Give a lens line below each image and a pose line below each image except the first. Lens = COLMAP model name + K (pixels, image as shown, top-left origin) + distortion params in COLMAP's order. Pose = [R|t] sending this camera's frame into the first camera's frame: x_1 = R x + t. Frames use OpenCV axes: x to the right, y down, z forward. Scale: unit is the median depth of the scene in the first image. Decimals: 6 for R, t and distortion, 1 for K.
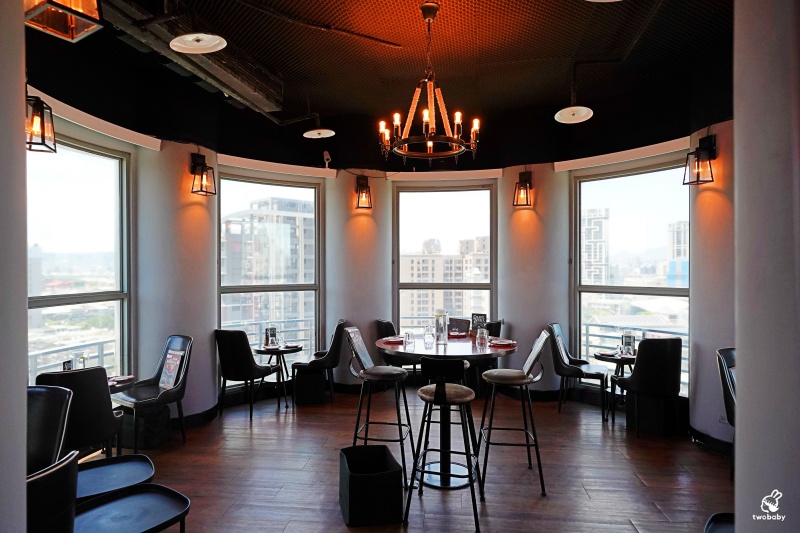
lens RADIAL K [[482.2, 0, 400.3], [0, 482.2, 271.3], [0, 0, 1]] dist [0.003122, 0.000764]
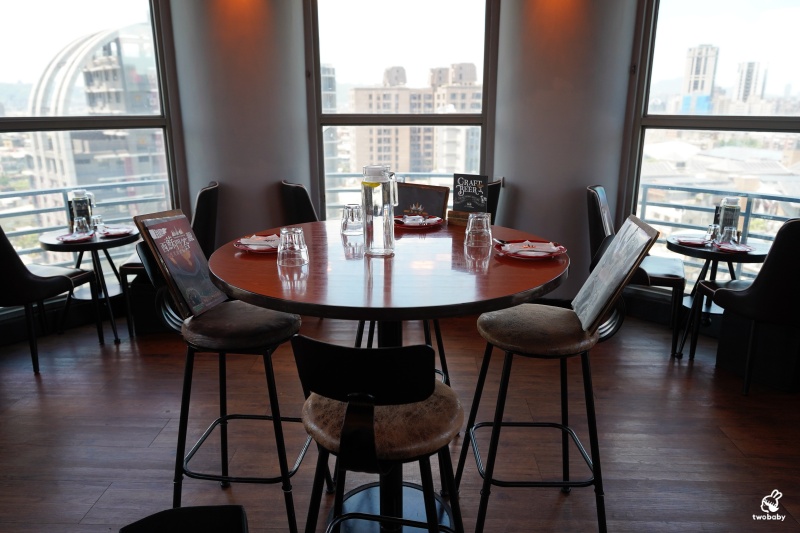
lens RADIAL K [[581.5, 0, 395.9], [0, 581.5, 265.9], [0, 0, 1]] dist [-0.004538, 0.001829]
pose [[0.997828, -0.020246, 0.062682, 0.042937], [0.003298, 0.965757, 0.259428, 0.021920], [-0.065788, -0.258658, 0.963726, 0.330738]]
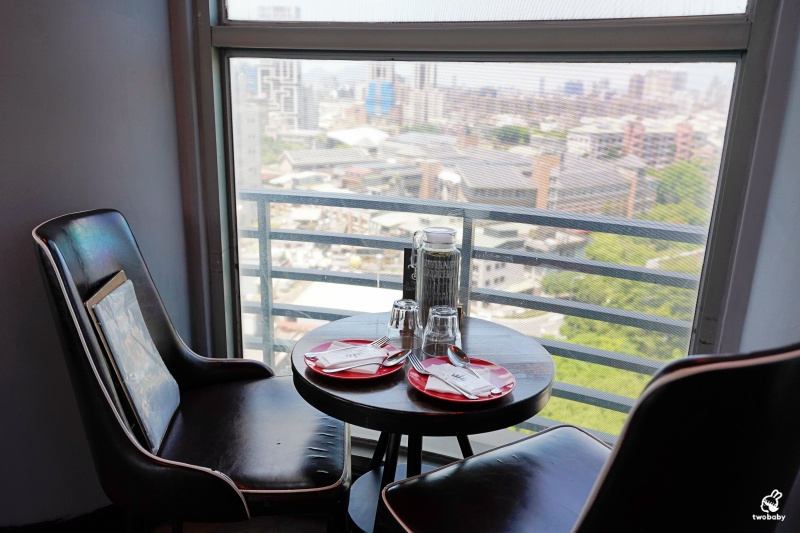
lens RADIAL K [[630.5, 0, 404.3], [0, 630.5, 263.4], [0, 0, 1]] dist [0.010942, 0.004059]
pose [[0.844821, -0.118422, 0.521779, 0.279279], [-0.022434, 0.966502, 0.255678, 0.059391], [-0.534578, -0.227708, 0.813865, 0.696260]]
